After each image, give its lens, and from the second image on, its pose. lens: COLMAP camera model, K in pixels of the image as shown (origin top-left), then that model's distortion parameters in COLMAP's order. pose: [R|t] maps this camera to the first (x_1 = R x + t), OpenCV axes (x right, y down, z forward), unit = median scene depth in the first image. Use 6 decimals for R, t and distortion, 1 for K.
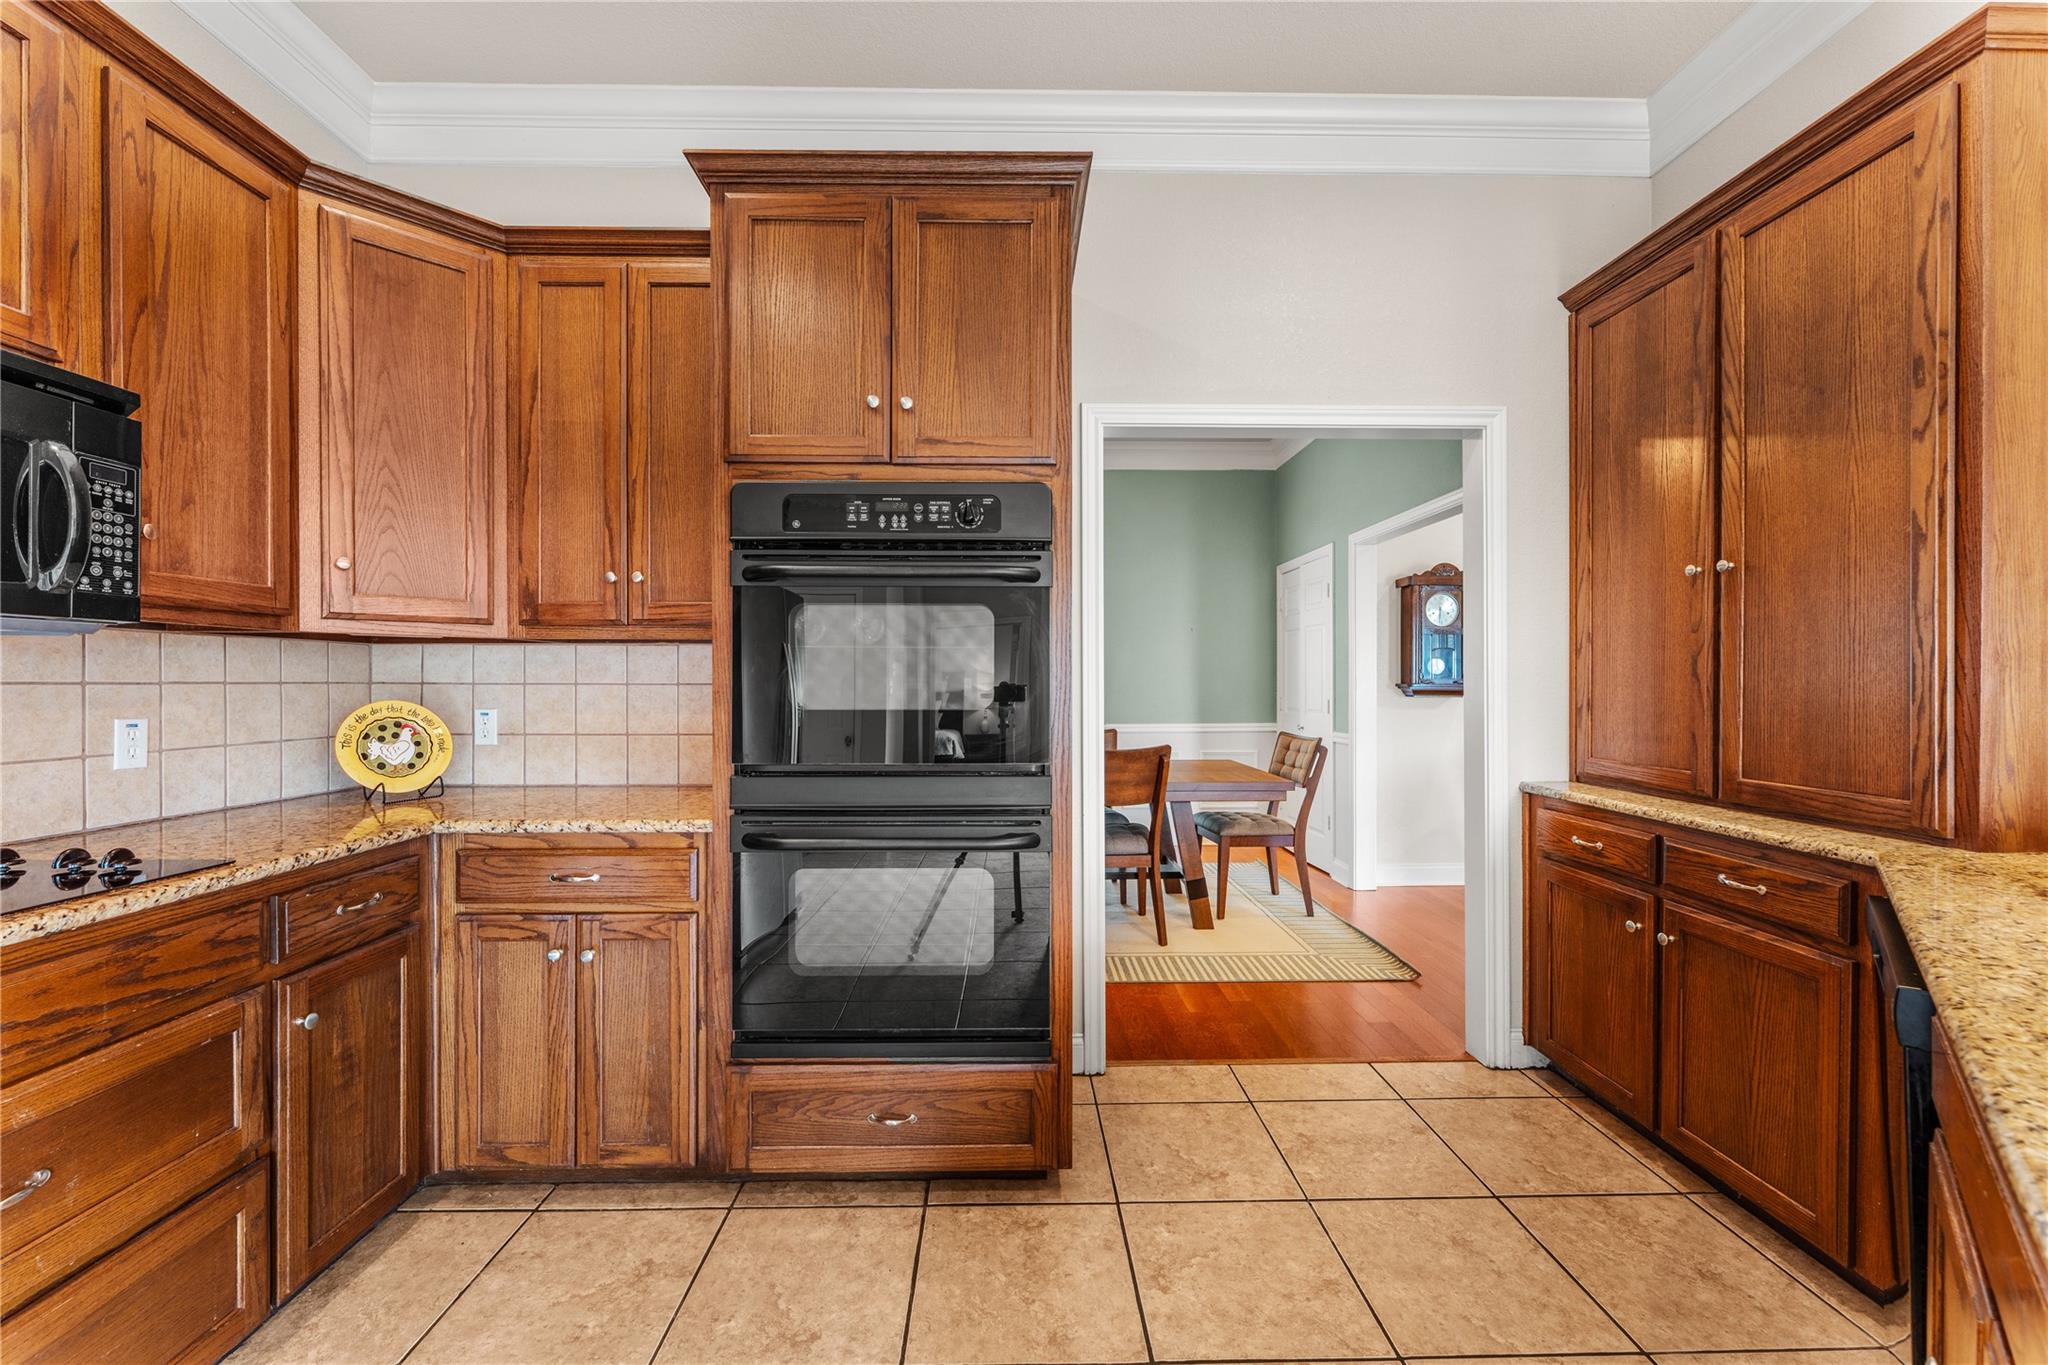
lens RADIAL K [[826.8, 0, 1021.5], [0, 826.8, 684.9], [0, 0, 1]] dist [-0.001356, -0.000027]
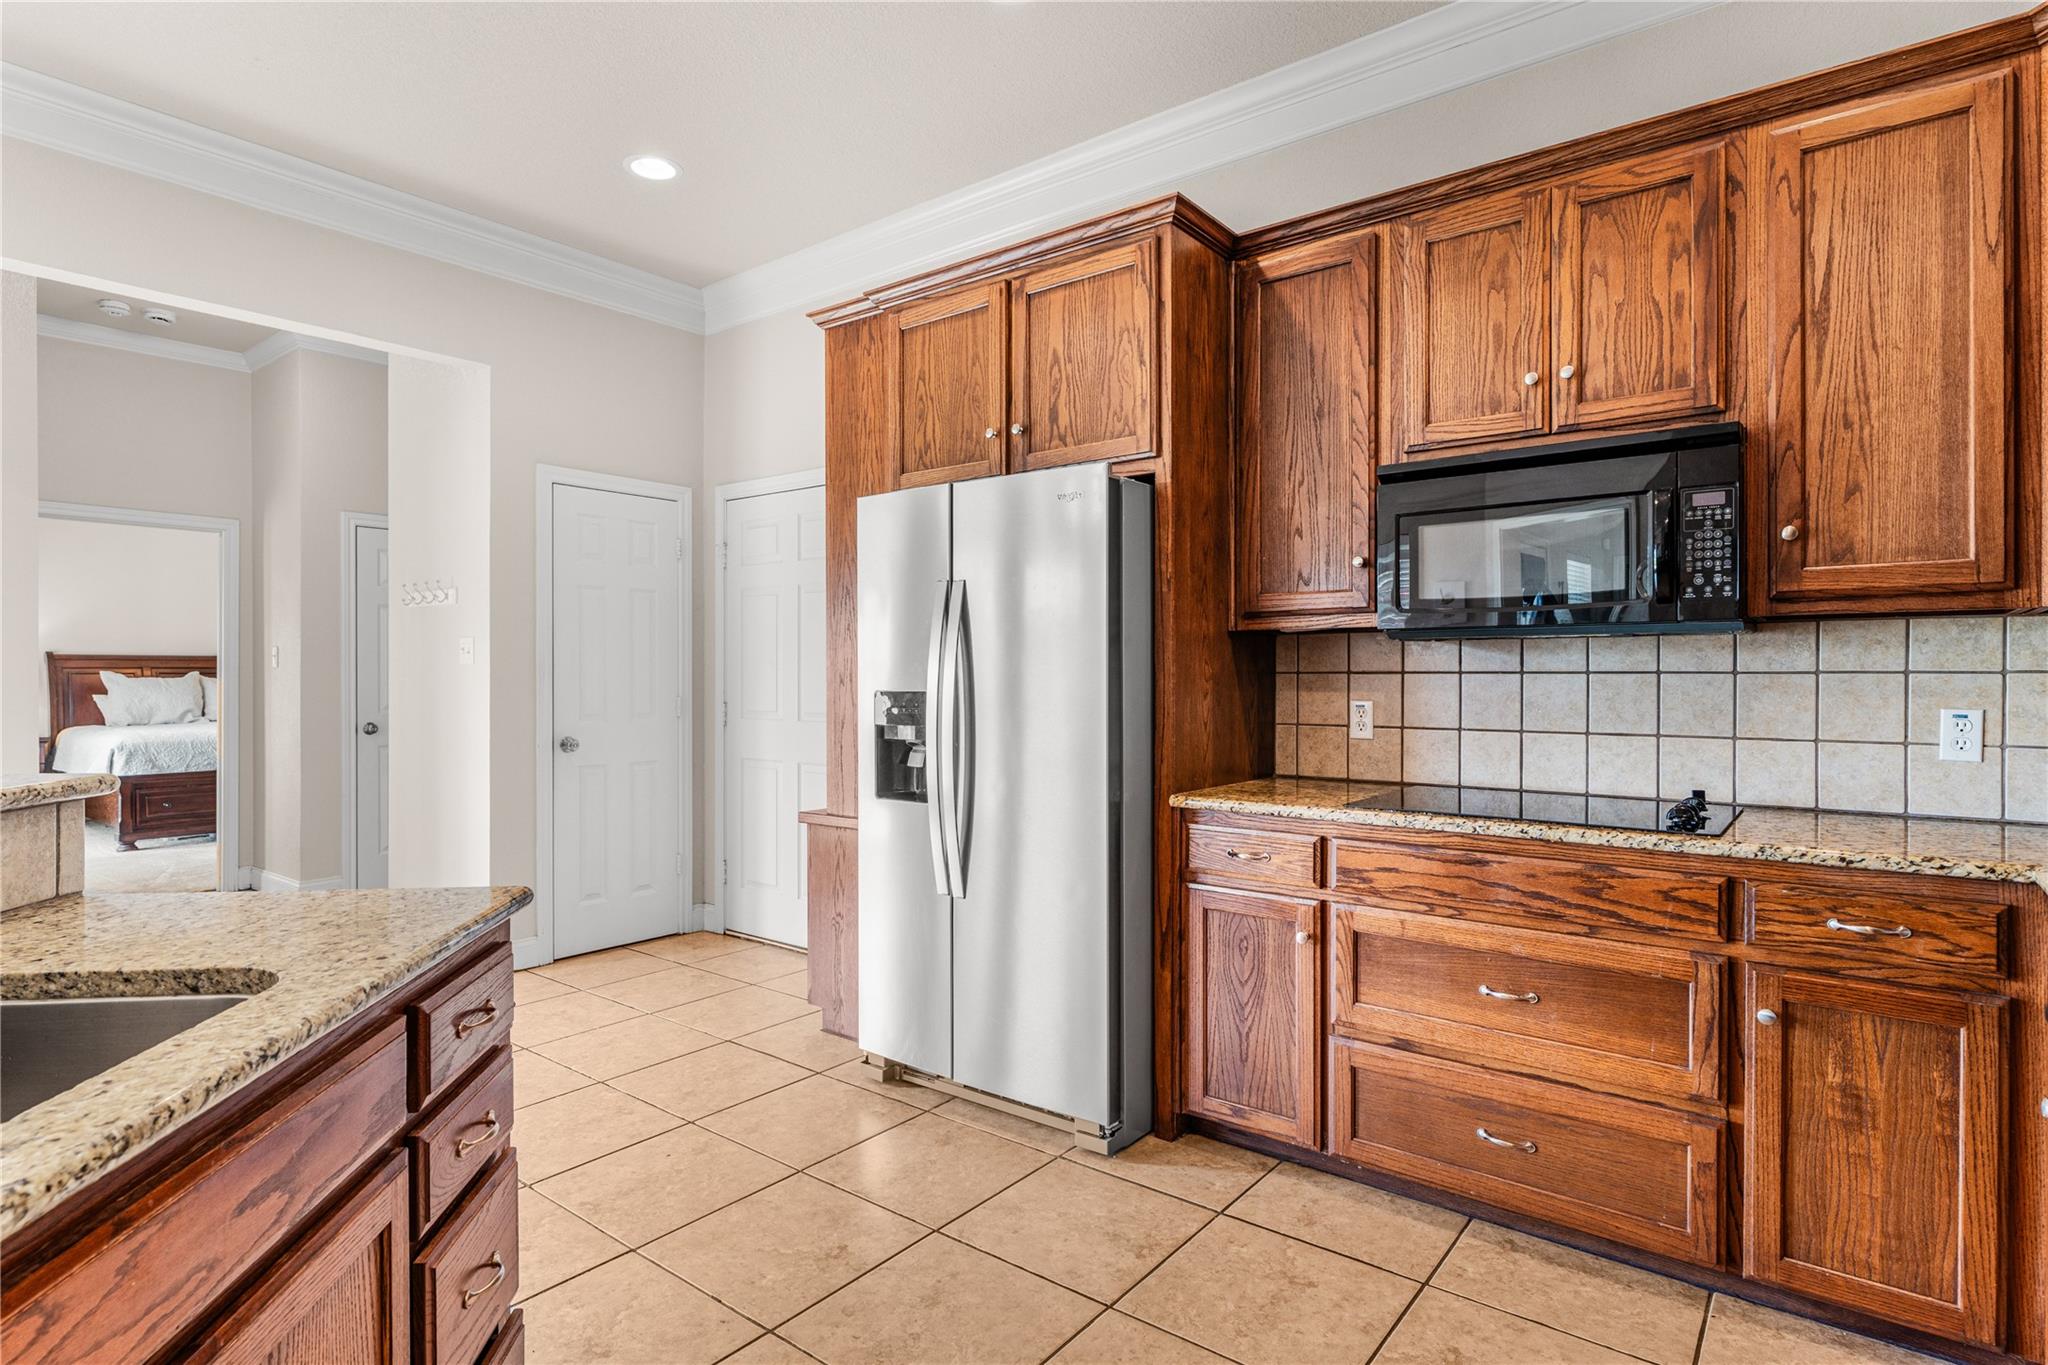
lens RADIAL K [[1058.0, 0, 1024.0], [0, 1058.0, 677.8], [0, 0, 1]] dist [0.000493, -0.000092]
pose [[-0.634543, 0.004669, -0.772874, 0.631868], [-0.001109, 0.999975, 0.006952, -0.002994], [0.772887, 0.005268, -0.634522, 1.051028]]
